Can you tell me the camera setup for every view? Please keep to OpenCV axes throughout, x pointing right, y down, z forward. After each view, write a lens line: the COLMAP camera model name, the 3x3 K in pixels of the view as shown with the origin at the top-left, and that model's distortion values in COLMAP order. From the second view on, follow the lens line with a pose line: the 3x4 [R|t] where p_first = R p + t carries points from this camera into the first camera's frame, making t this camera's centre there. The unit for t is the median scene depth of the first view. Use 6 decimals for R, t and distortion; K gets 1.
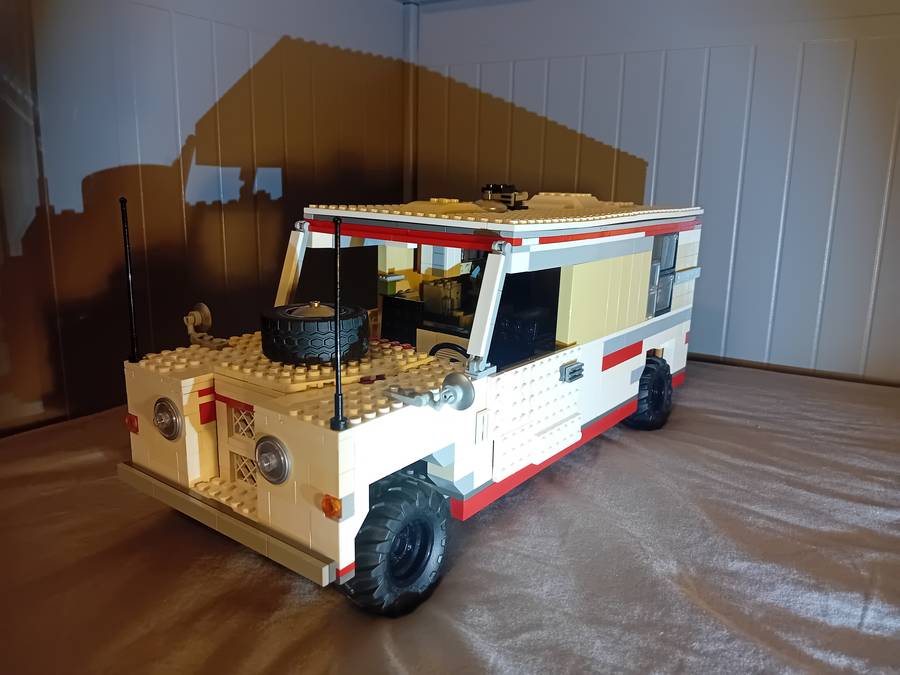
lens RADIAL K [[741.6, 0, 448.9], [0, 741.6, 334.9], [0, 0, 1]] dist [0.013163, -0.016205]
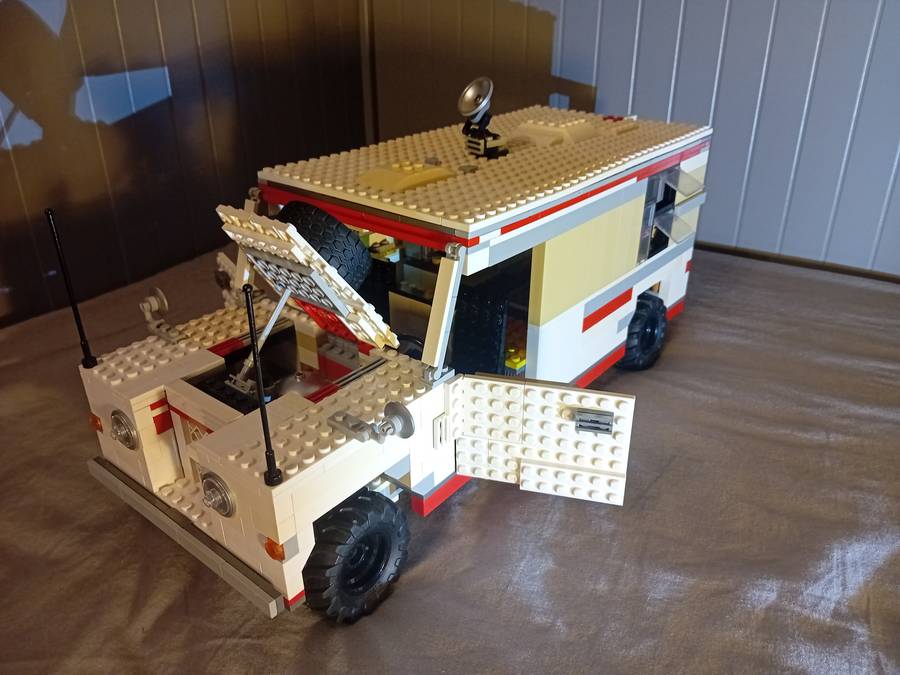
lens RADIAL K [[741.6, 0, 446.9], [0, 741.6, 336.8], [0, 0, 1]] dist [0.013163, -0.016205]
pose [[0.998412, -0.008600, -0.055677, 0.108281], [0.021592, 0.971226, 0.237180, -0.227537], [0.052036, -0.238006, 0.969869, 0.076722]]
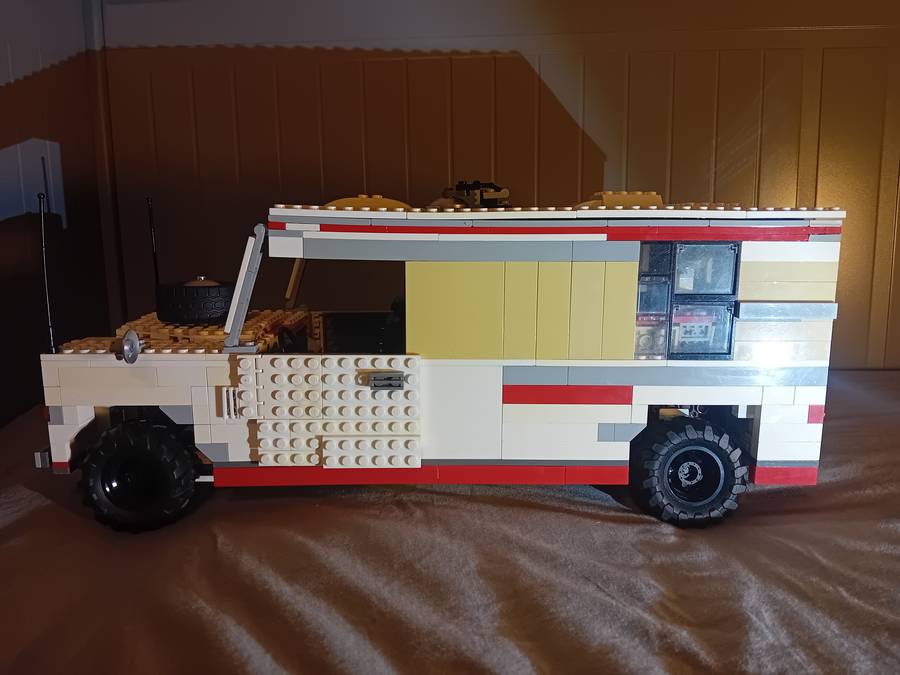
lens RADIAL K [[741.6, 0, 453.1], [0, 741.6, 336.2], [0, 0, 1]] dist [0.013163, -0.016205]
pose [[0.587288, 0.103425, -0.802743, 1.041817], [-0.165482, 0.986195, 0.005994, -0.023380], [0.792281, 0.129319, 0.596295, 0.604906]]
